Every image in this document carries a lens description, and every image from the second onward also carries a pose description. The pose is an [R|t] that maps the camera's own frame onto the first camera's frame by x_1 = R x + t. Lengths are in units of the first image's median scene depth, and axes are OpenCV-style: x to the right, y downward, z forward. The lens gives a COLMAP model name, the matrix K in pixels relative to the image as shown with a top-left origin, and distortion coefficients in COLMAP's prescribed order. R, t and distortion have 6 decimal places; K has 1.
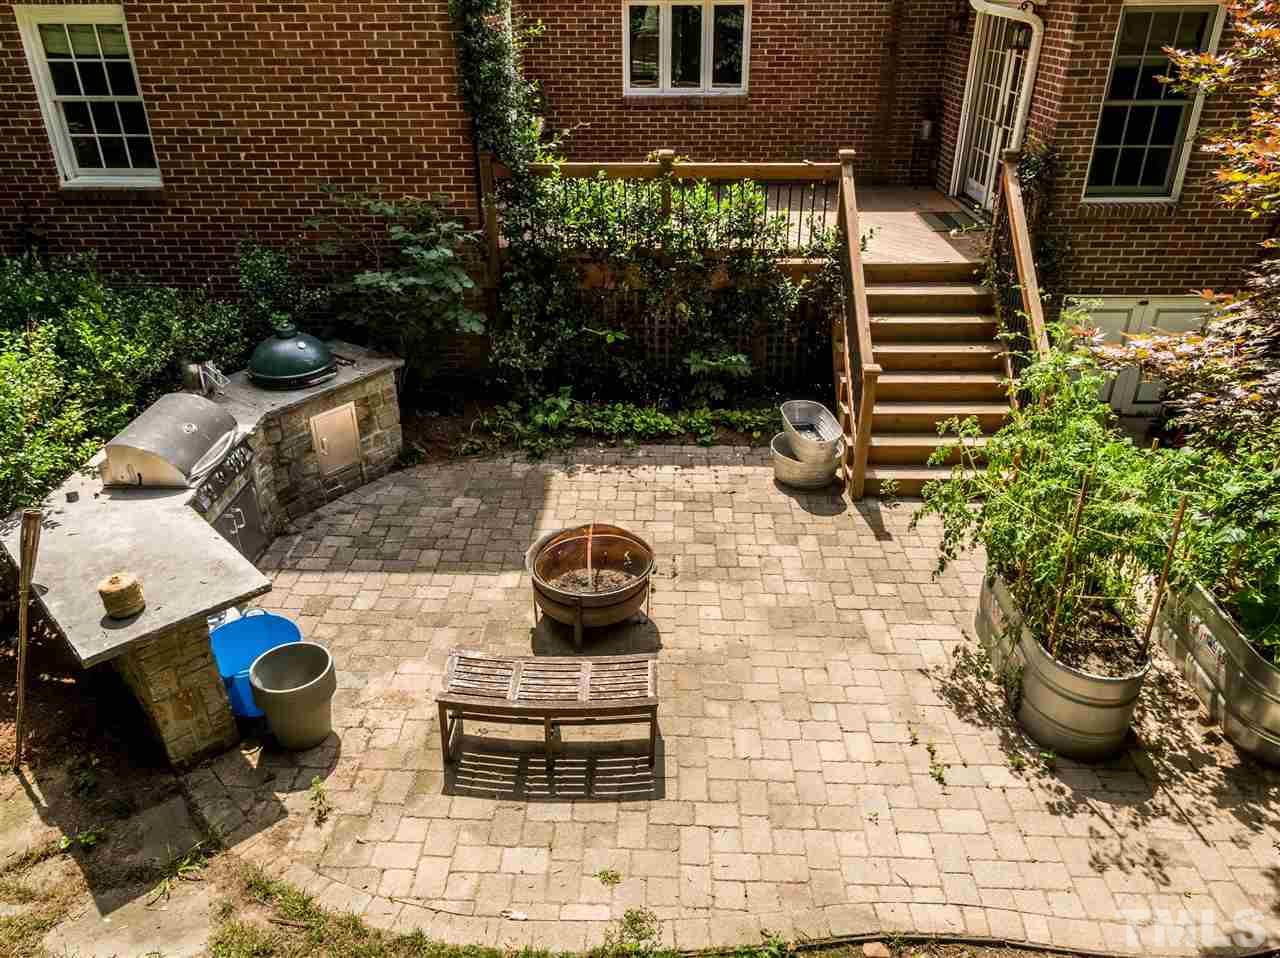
lens RADIAL K [[979.9, 0, 639.5], [0, 979.9, 471.4], [0, 0, 1]] dist [0.002384, -0.001366]
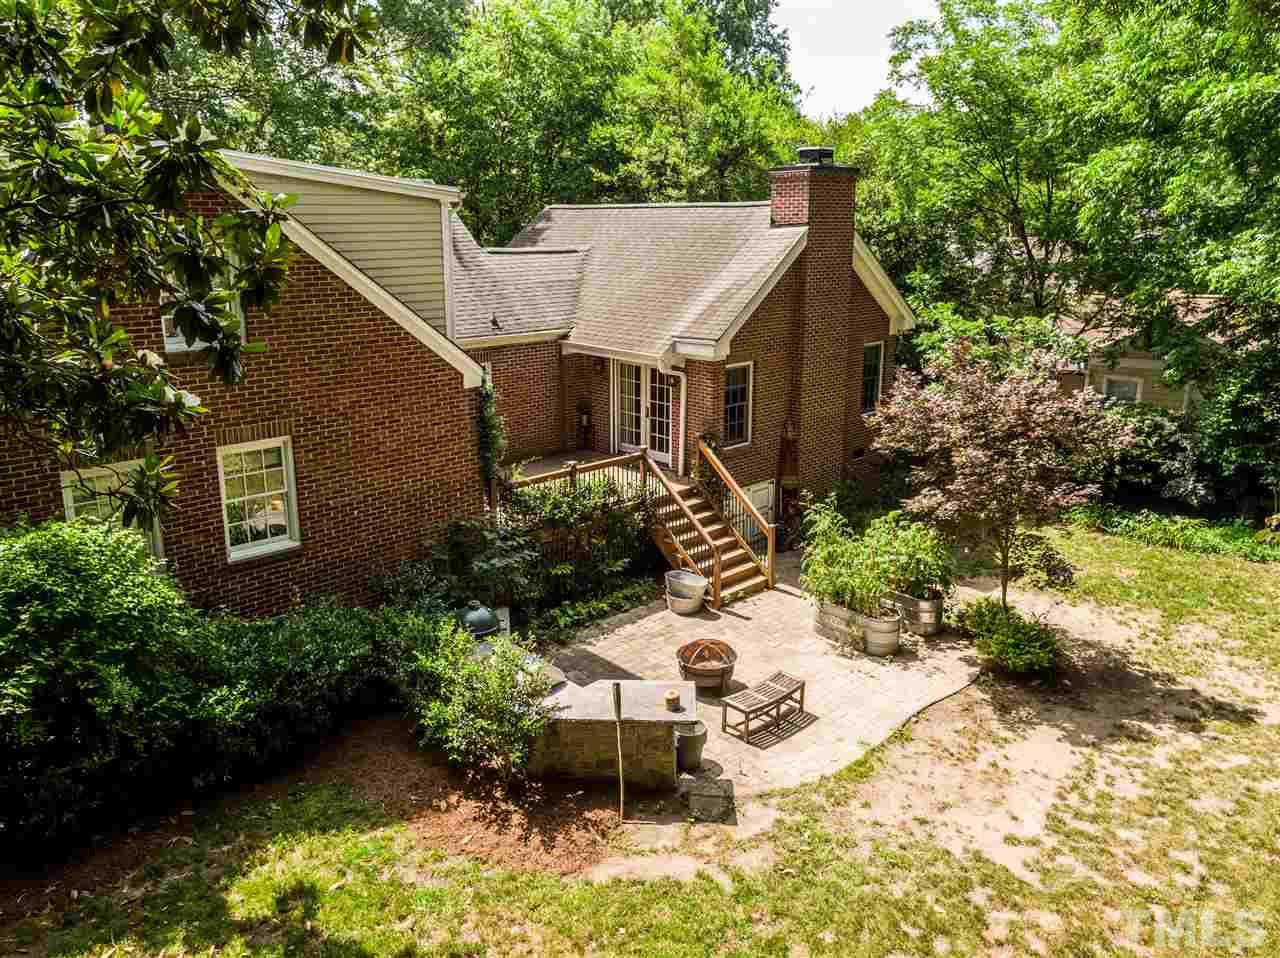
lens RADIAL K [[979.9, 0, 642.8], [0, 979.9, 481.7], [0, 0, 1]] dist [0.002384, -0.001366]
pose [[0.702263, -0.188095, 0.686620, -1.235699], [0.319589, 0.945116, -0.067962, -0.133286], [-0.636152, 0.267164, 0.723833, -0.437303]]
